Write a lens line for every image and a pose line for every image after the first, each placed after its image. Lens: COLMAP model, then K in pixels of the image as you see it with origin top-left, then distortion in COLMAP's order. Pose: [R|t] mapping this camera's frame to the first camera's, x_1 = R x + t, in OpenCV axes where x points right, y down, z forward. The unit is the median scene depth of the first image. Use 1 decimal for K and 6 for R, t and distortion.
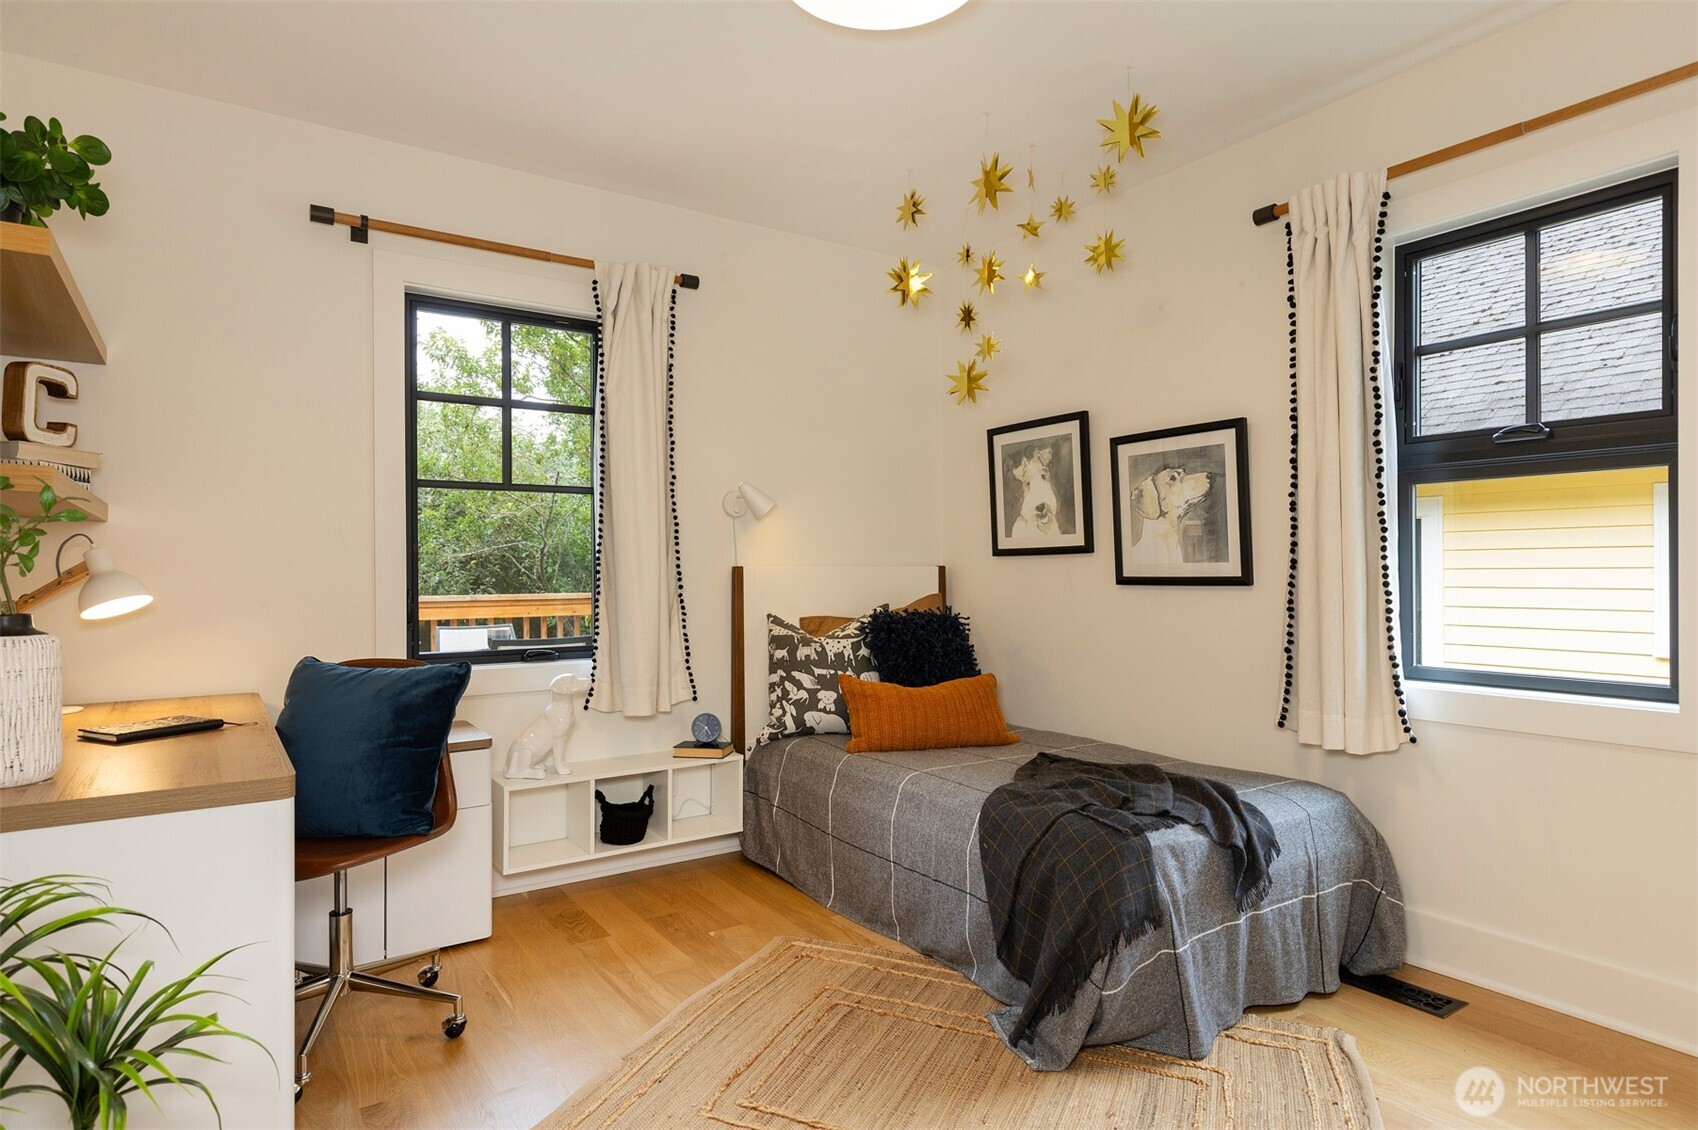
lens RADIAL K [[922.8, 0, 847.2], [0, 922.8, 569.1], [0, 0, 1]] dist [-0.001560, 0.000279]
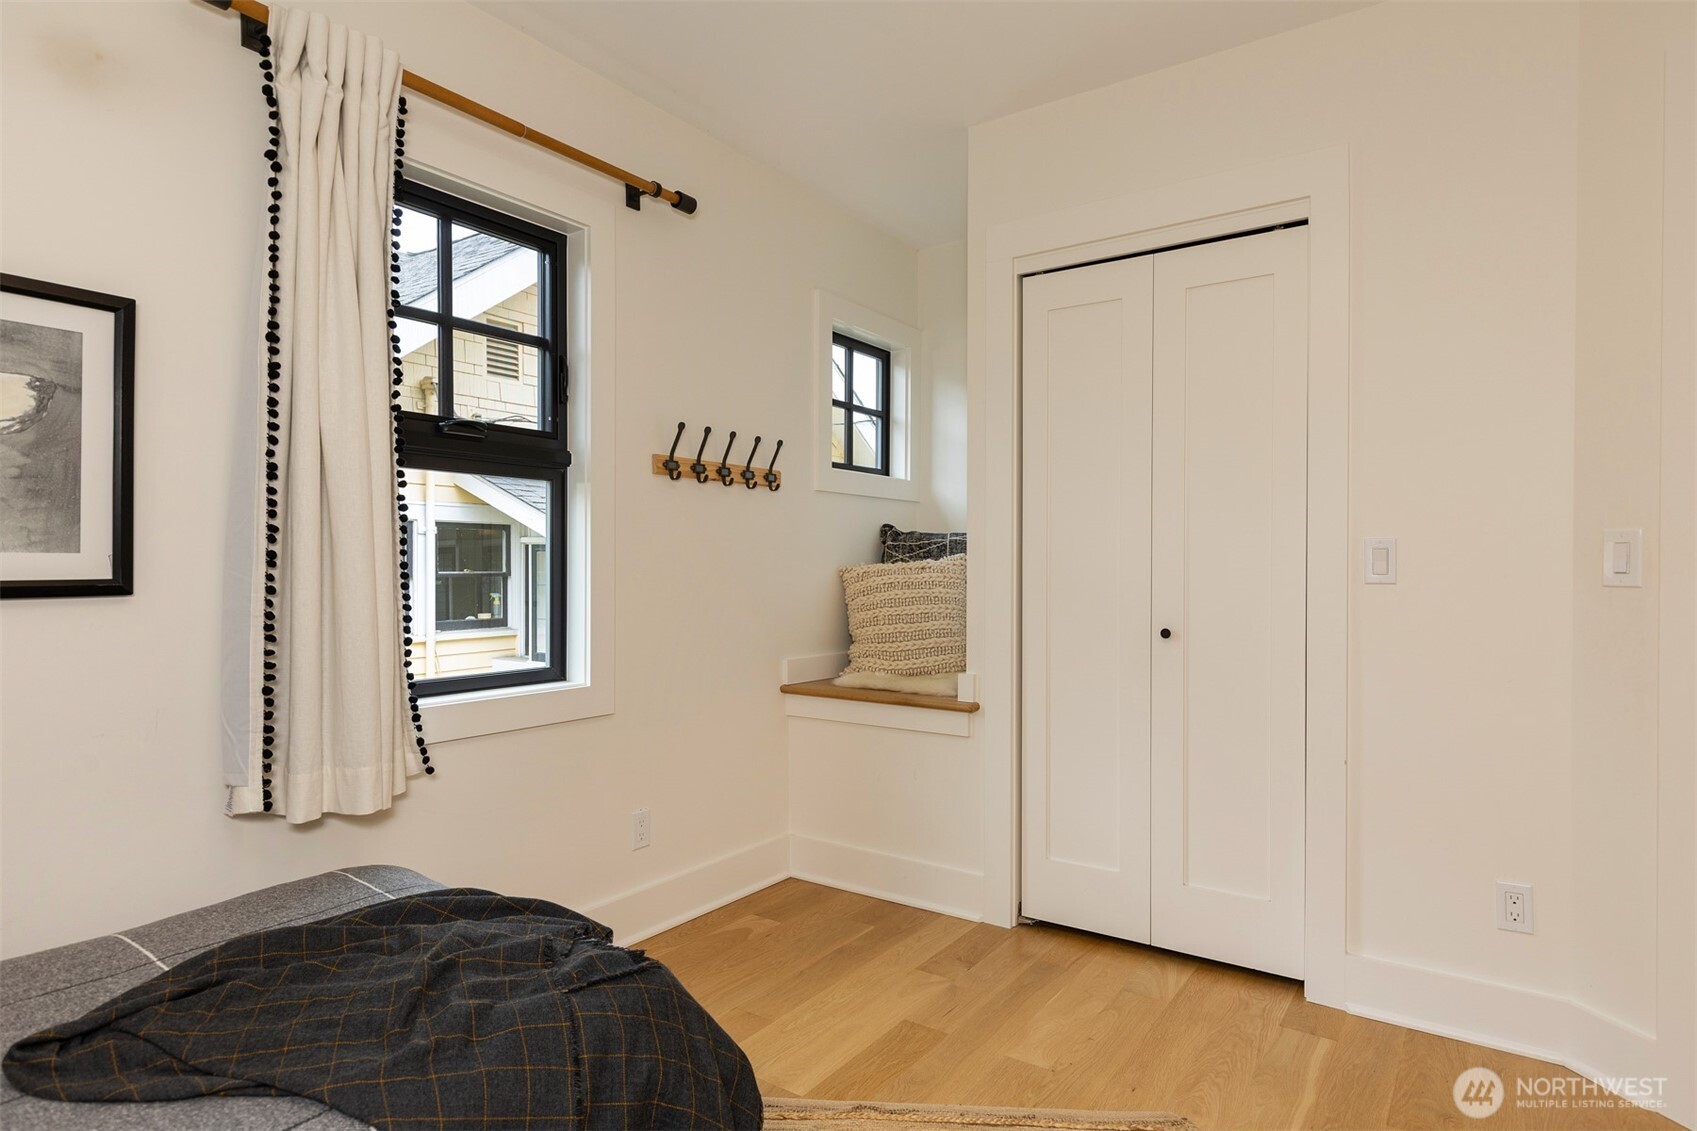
lens RADIAL K [[922.2, 0, 845.3], [0, 922.2, 551.9], [0, 0, 1]] dist [-0.001560, 0.000279]
pose [[-0.353899, 0.016381, 0.935140, -0.275756], [-0.002109, 0.999830, -0.018312, 0.001092], [-0.935281, -0.008452, -0.353804, 0.847243]]
